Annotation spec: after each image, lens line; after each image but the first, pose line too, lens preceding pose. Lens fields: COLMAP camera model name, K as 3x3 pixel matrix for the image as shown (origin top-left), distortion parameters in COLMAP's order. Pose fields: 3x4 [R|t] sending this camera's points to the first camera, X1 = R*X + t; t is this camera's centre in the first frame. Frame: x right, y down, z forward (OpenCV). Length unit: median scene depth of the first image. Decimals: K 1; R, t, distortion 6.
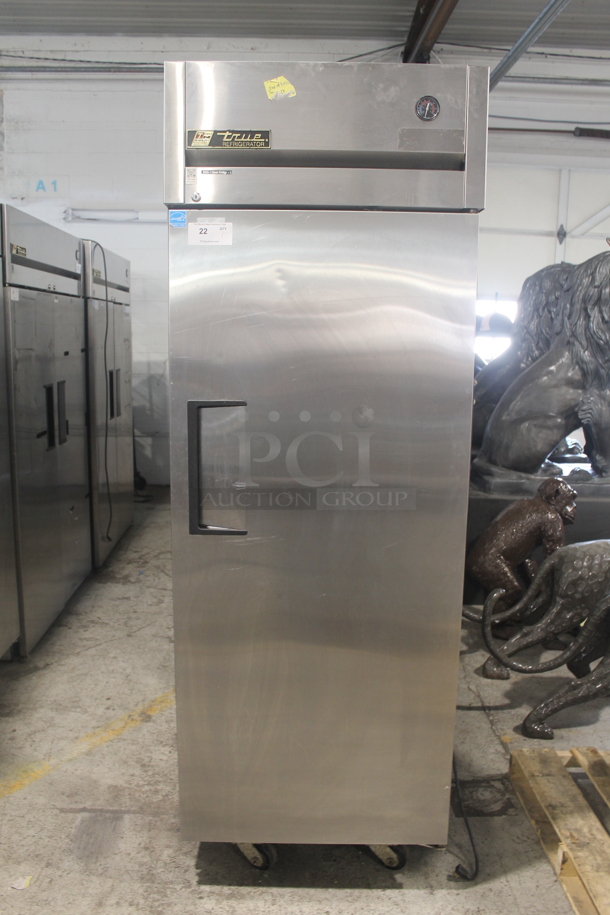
lens RADIAL K [[775.1, 0, 304.7], [0, 775.1, 457.4], [0, 0, 1]] dist [-0.064739, 0.004980]
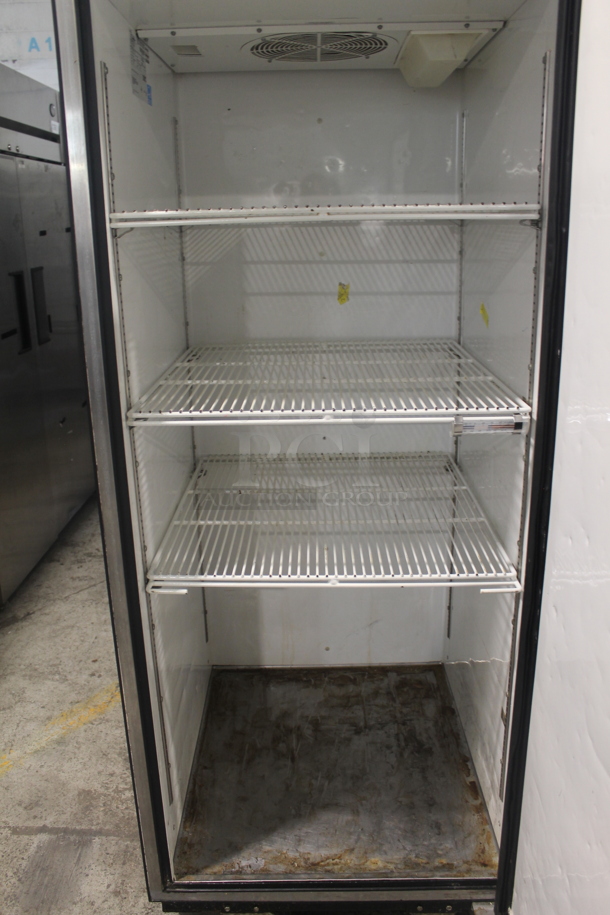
lens RADIAL K [[775.1, 0, 304.9], [0, 775.1, 457.2], [0, 0, 1]] dist [-0.064739, 0.004980]
pose [[0.997703, -0.017201, -0.065517, 0.022360], [0.026285, 0.989745, 0.140409, -0.007442], [0.062429, -0.141809, 0.987924, 0.226825]]
